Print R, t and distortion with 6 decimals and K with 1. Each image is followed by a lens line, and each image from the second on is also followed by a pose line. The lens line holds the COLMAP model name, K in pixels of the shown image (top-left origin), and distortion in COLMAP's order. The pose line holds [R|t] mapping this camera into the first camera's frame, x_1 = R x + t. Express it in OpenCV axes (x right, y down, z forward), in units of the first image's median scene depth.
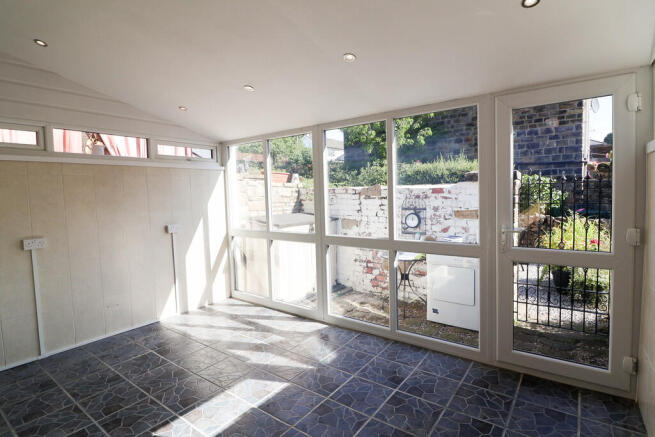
lens RADIAL K [[340.4, 0, 327.5], [0, 340.4, 218.5], [0, 0, 1]] dist [-0.013403, -0.000515]
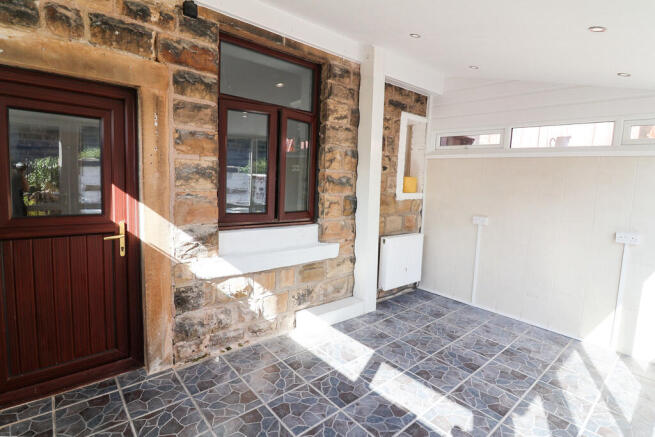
lens RADIAL K [[327.0, 0, 325.3], [0, 327.0, 205.5], [0, 0, 1]] dist [-0.014994, -0.001232]
pose [[-0.212062, 0.106569, -0.971428, 0.408921], [-0.108868, 0.985273, 0.131854, -0.069564], [0.971173, 0.133719, -0.197337, 0.536666]]
